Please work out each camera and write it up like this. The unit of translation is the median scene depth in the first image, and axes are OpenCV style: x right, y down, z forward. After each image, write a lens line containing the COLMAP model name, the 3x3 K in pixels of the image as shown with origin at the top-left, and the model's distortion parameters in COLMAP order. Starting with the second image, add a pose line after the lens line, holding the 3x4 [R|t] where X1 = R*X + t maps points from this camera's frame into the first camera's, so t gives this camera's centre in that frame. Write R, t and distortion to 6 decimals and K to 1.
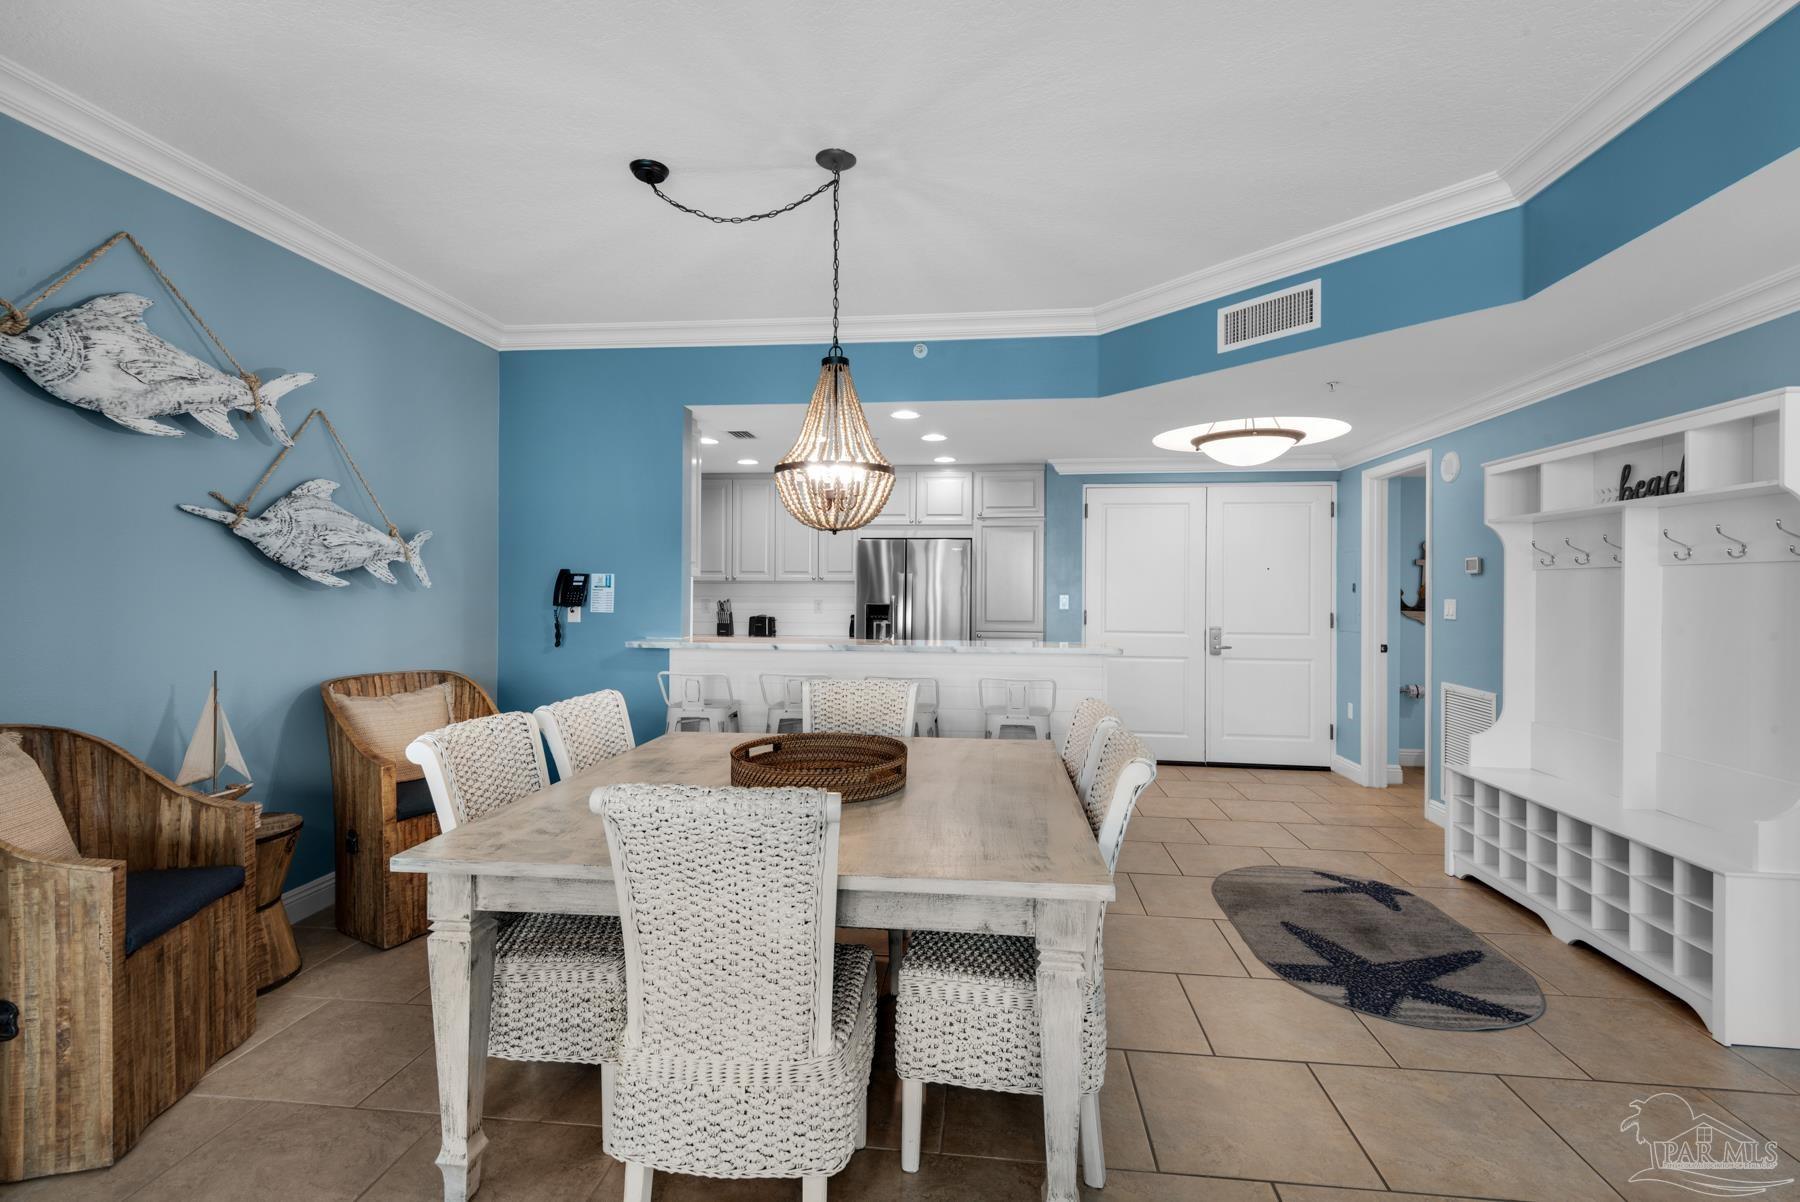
lens RADIAL K [[828.0, 0, 899.5], [0, 828.0, 585.8], [0, 0, 1]] dist [0.000654, -0.000262]
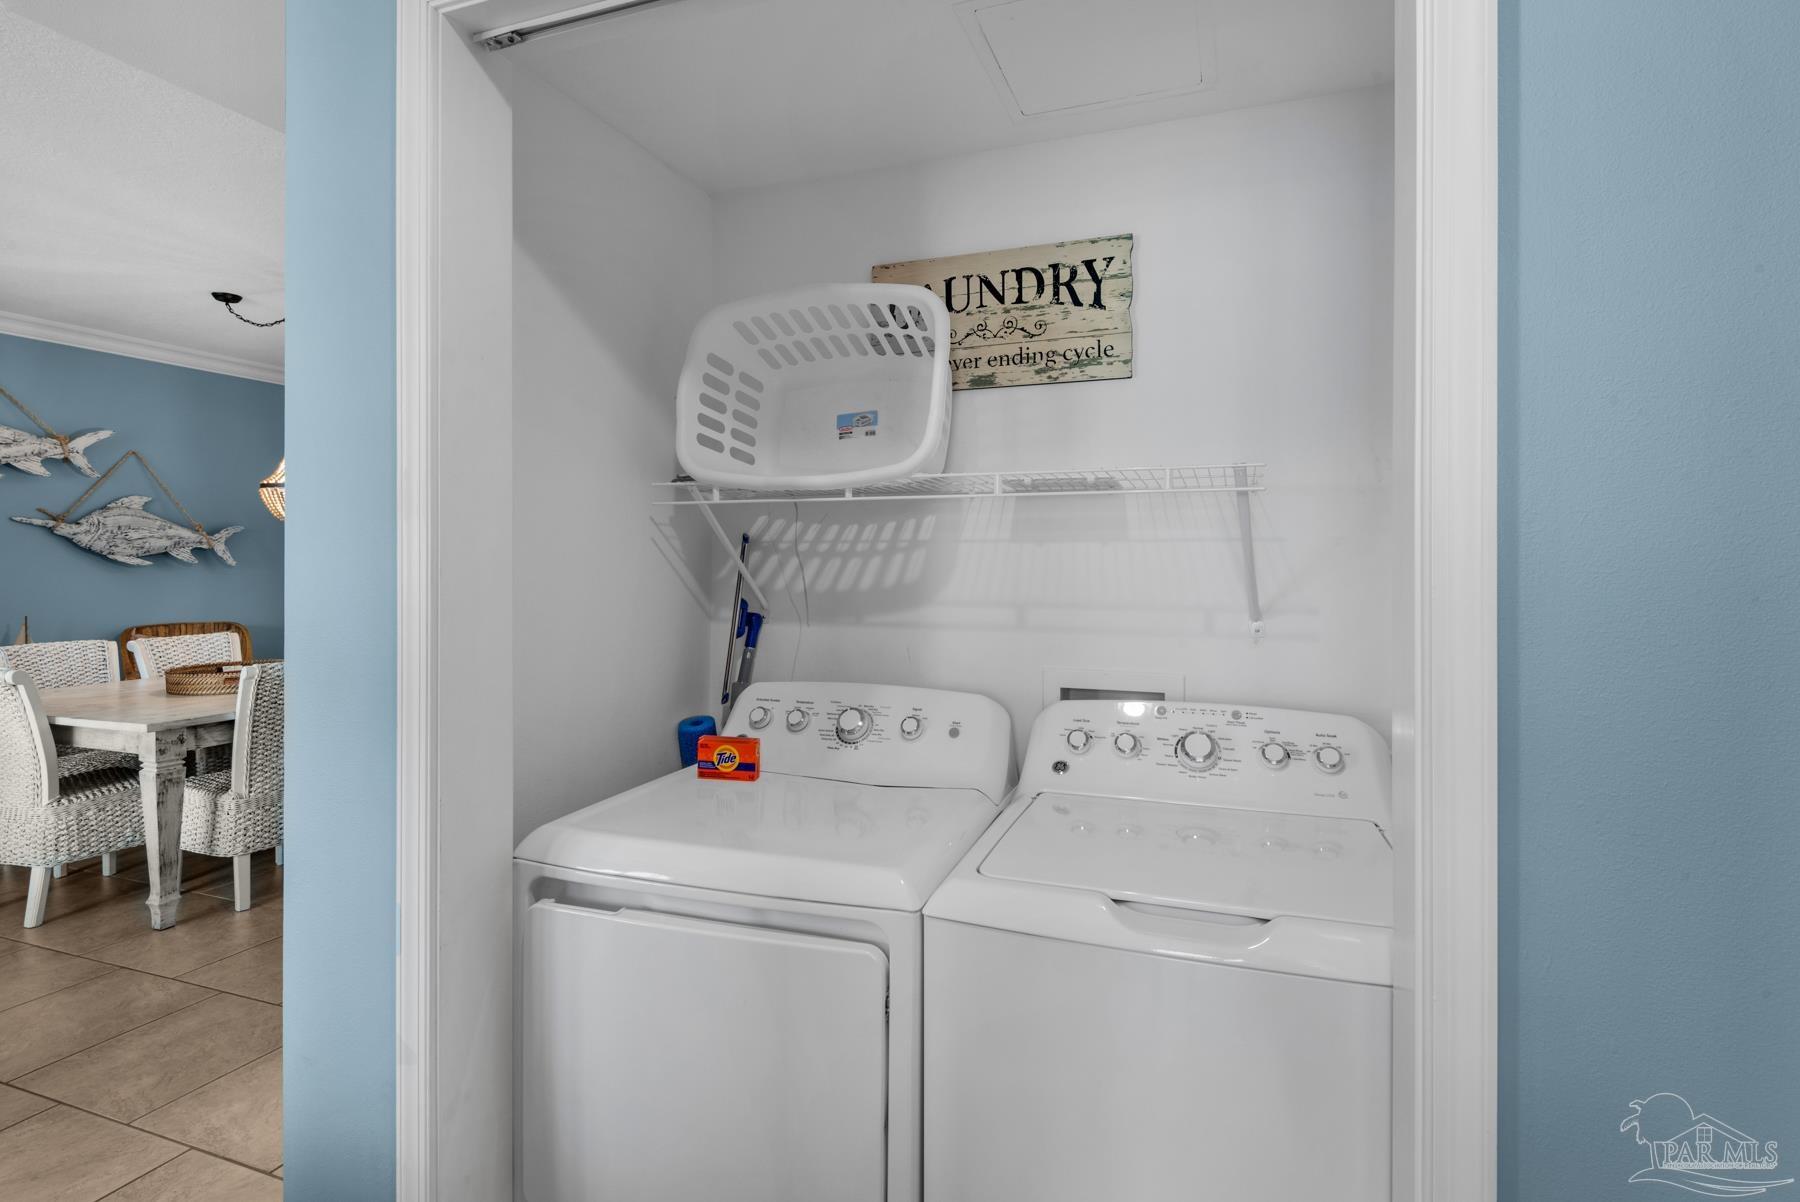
lens RADIAL K [[851.6, 0, 905.7], [0, 851.6, 561.8], [0, 0, 1]] dist [0.000190, 0.000053]
pose [[0.971426, -0.009224, -0.237163, 1.182597], [0.009406, 0.999956, -0.000363, 0.009371], [0.237156, -0.001878, 0.971470, -0.226497]]
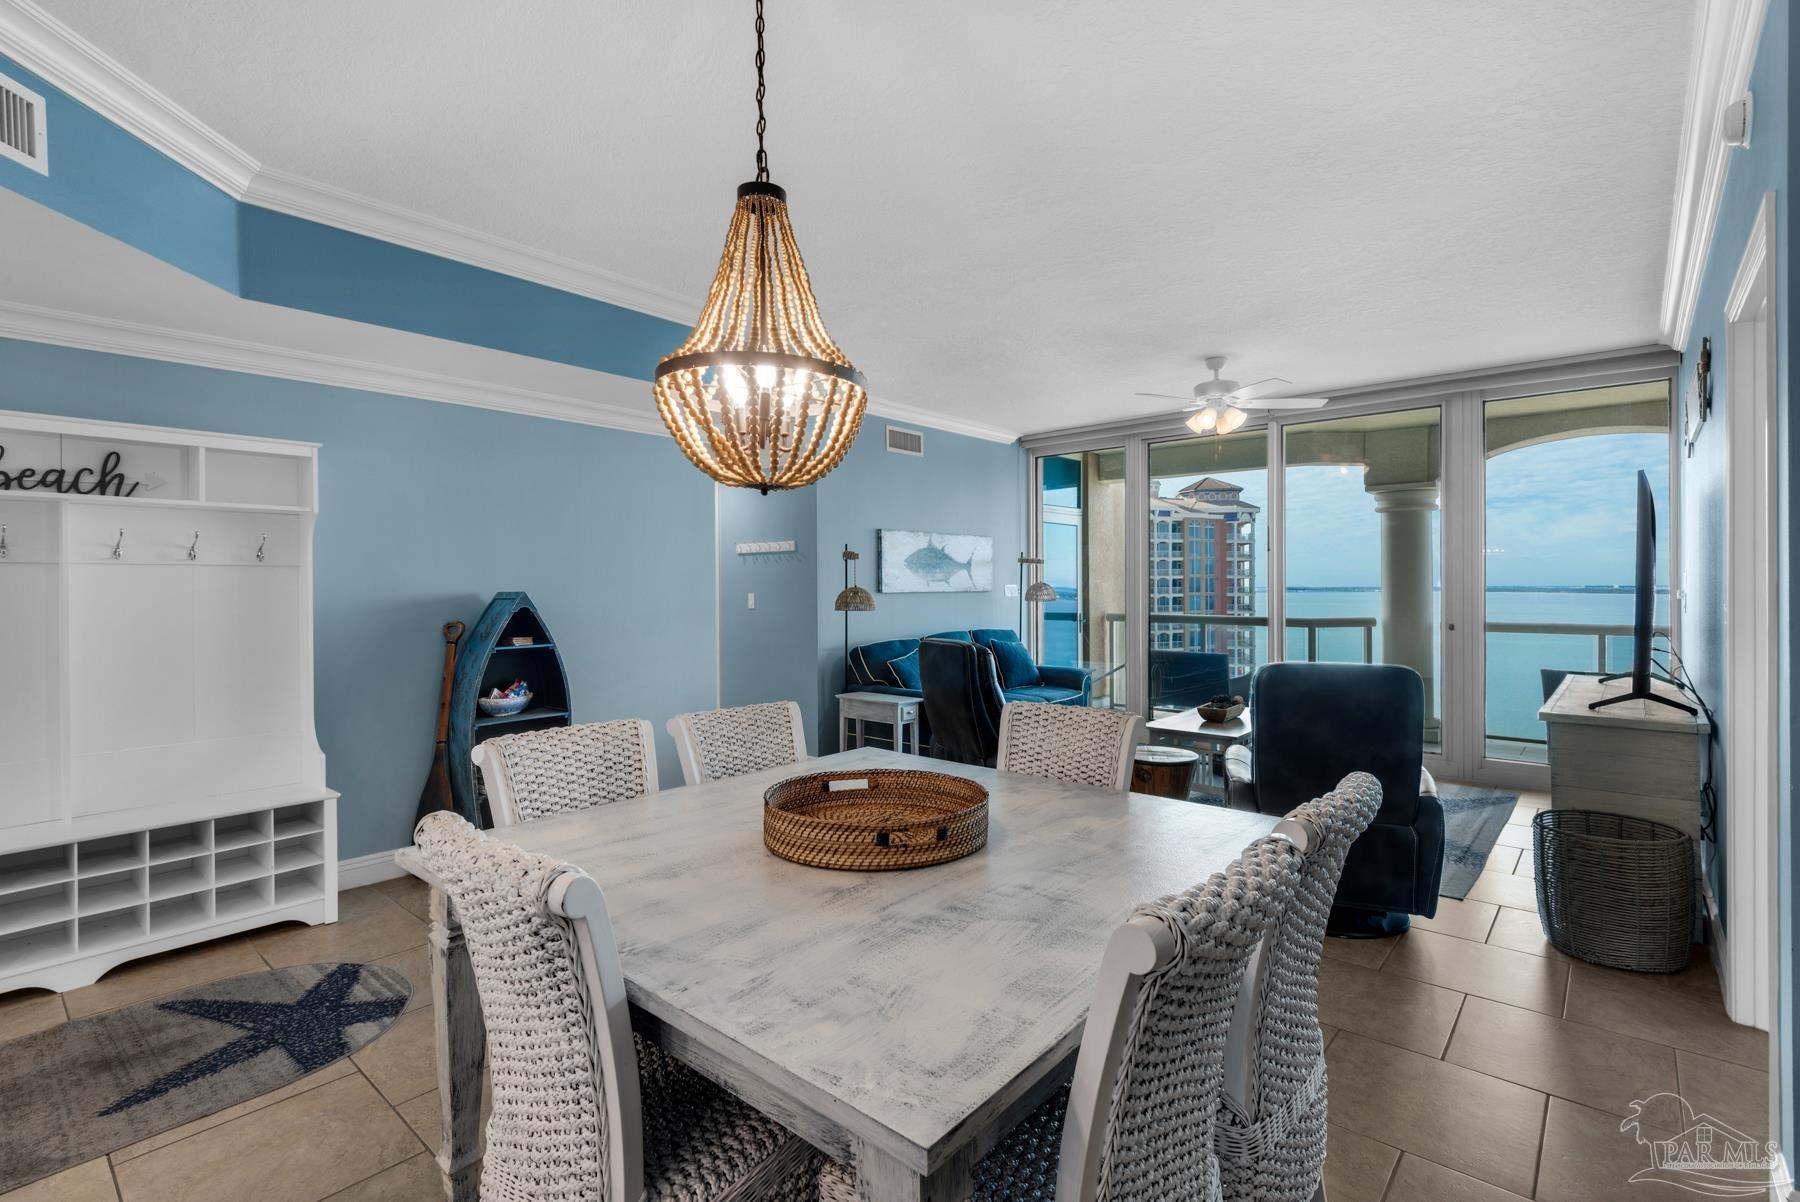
lens RADIAL K [[828.0, 0, 899.5], [0, 828.0, 585.8], [0, 0, 1]] dist [0.000654, -0.000262]
pose [[-0.820158, 0.000650, 0.572137, -0.431357], [-0.000449, 0.999998, -0.001780, 0.002599], [-0.572137, -0.001717, -0.820156, 1.257394]]
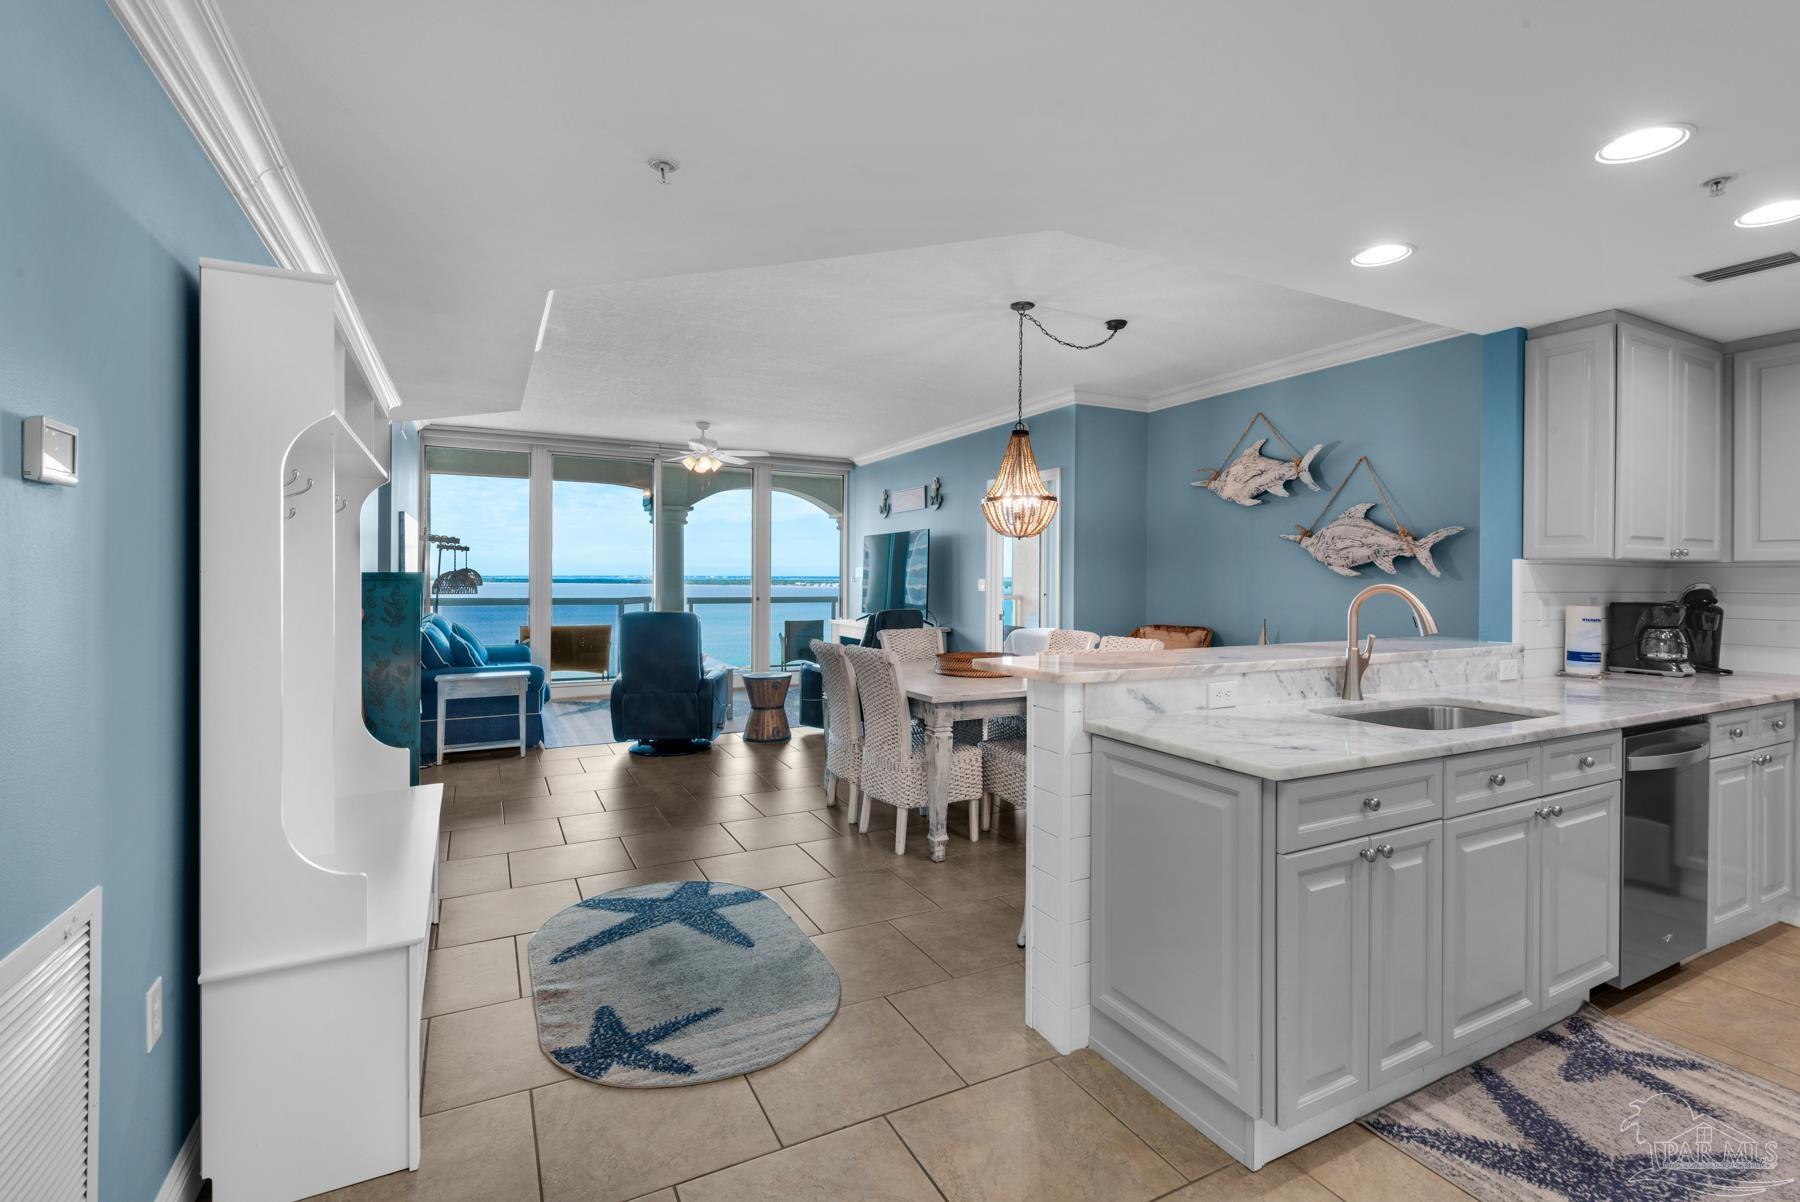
lens RADIAL K [[828.0, 0, 899.5], [0, 828.0, 585.8], [0, 0, 1]] dist [0.000654, -0.000262]
pose [[-0.836280, -0.003376, -0.548292, 0.876552], [-0.007576, 0.999957, 0.005398, 0.017543], [0.548250, 0.008669, -0.836269, 1.953800]]
